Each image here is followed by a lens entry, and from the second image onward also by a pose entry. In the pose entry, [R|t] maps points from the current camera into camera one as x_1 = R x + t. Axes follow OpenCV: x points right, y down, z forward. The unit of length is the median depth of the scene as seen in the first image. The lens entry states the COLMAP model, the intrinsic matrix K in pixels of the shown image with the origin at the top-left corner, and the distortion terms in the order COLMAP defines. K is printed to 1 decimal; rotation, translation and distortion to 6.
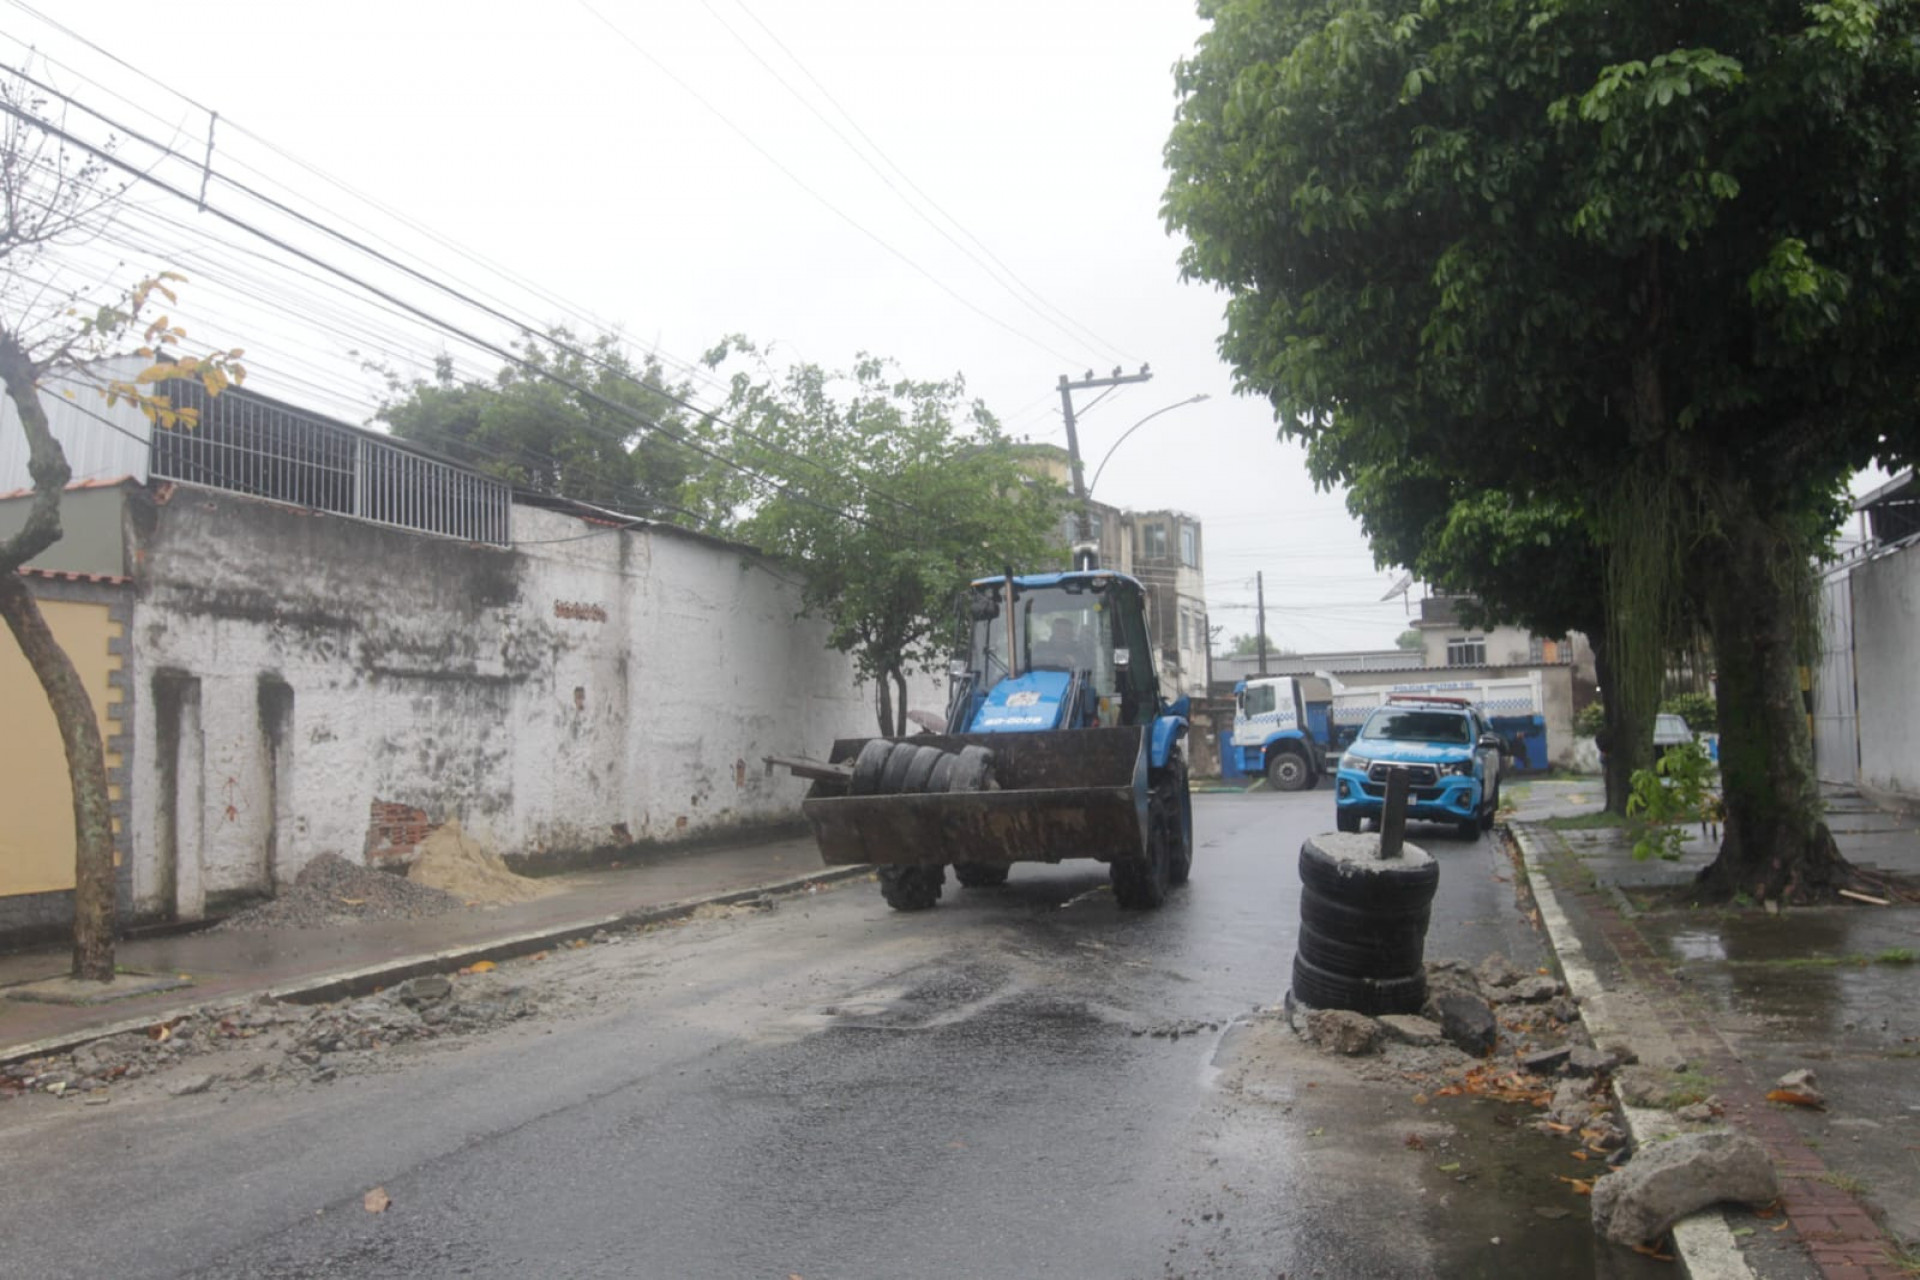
lens RADIAL K [[1663.9, 0, 960.0], [0, 1663.9, 640.0], [0, 0, 1]] dist [-0.014974, 0.004923]
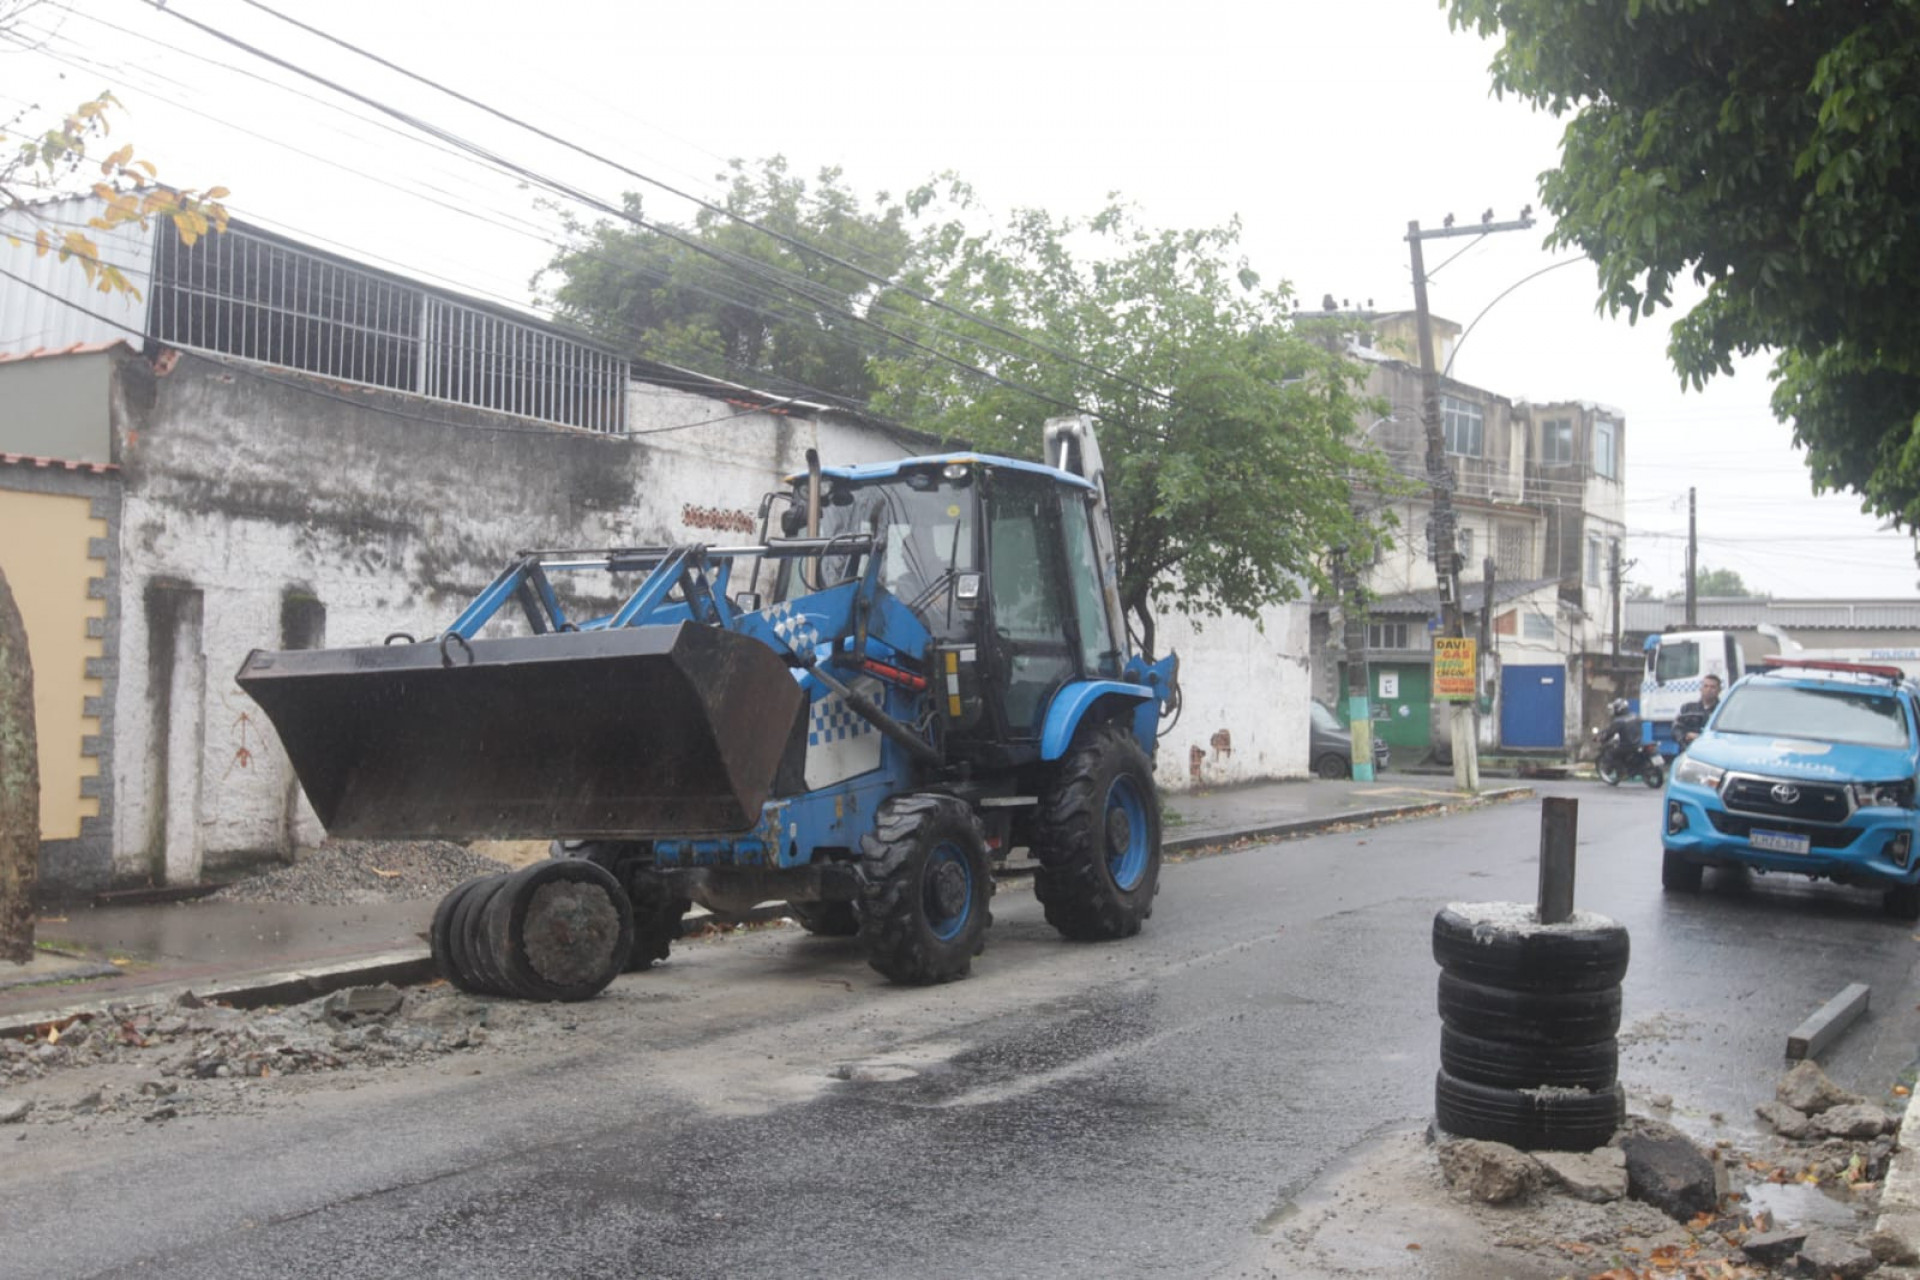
lens RADIAL K [[2095.4, 0, 948.8], [0, 2095.4, 634.5], [0, 0, 1]] dist [-0.003071, 0.050304]
pose [[0.982465, 0.040909, -0.181904, 0.085181], [-0.033883, 0.998561, 0.041565, -0.010240], [0.183342, -0.034673, 0.982437, 0.052280]]
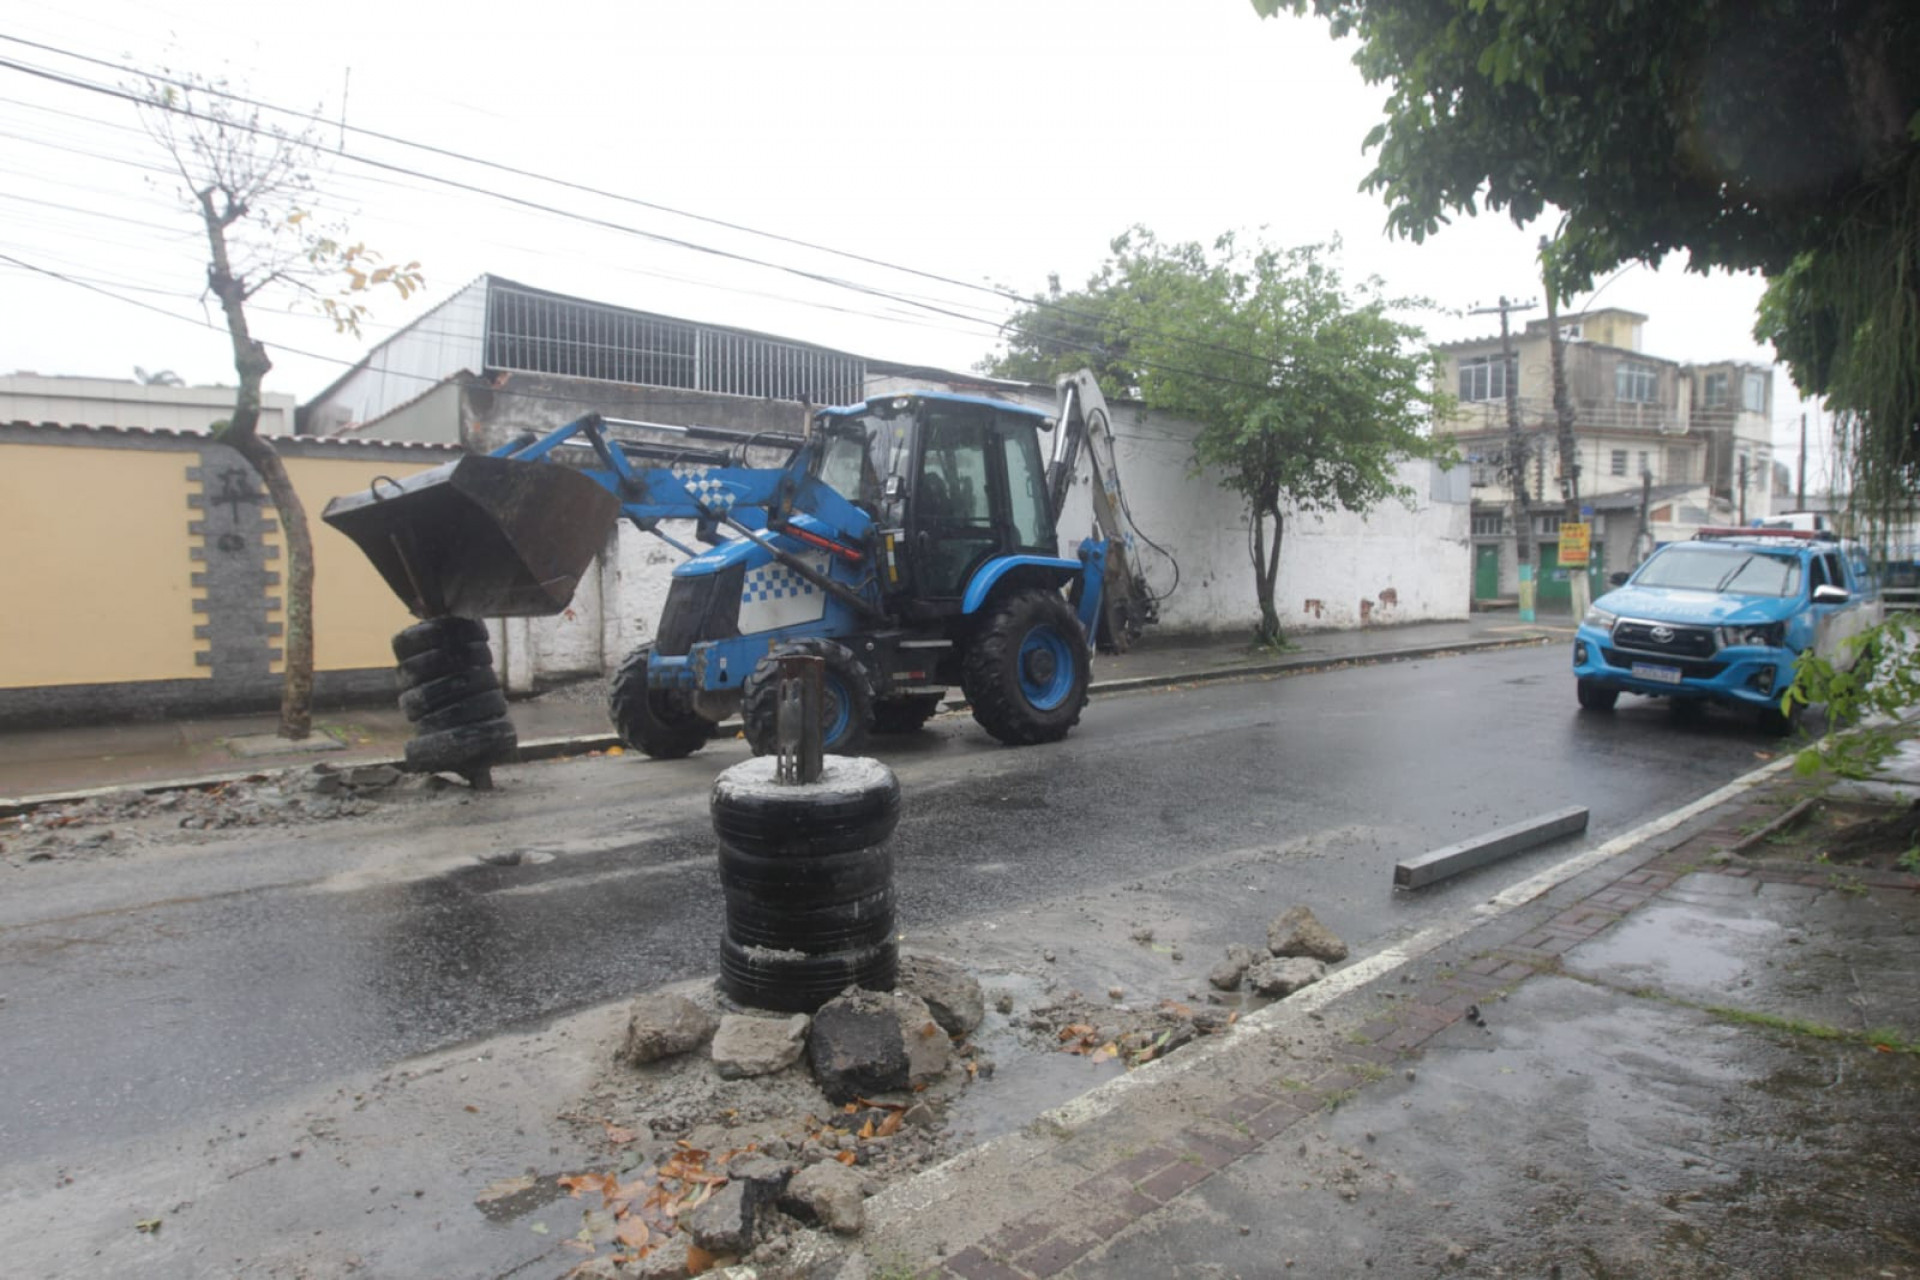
lens RADIAL K [[1133.5, 0, 971.5], [0, 1133.5, 633.4], [0, 0, 1]] dist [-0.064615, 0.033070]
pose [[0.853403, 0.054197, -0.518426, 0.320272], [0.013647, 0.991916, 0.126161, 0.006776], [0.521073, -0.114741, 0.845764, 0.379801]]
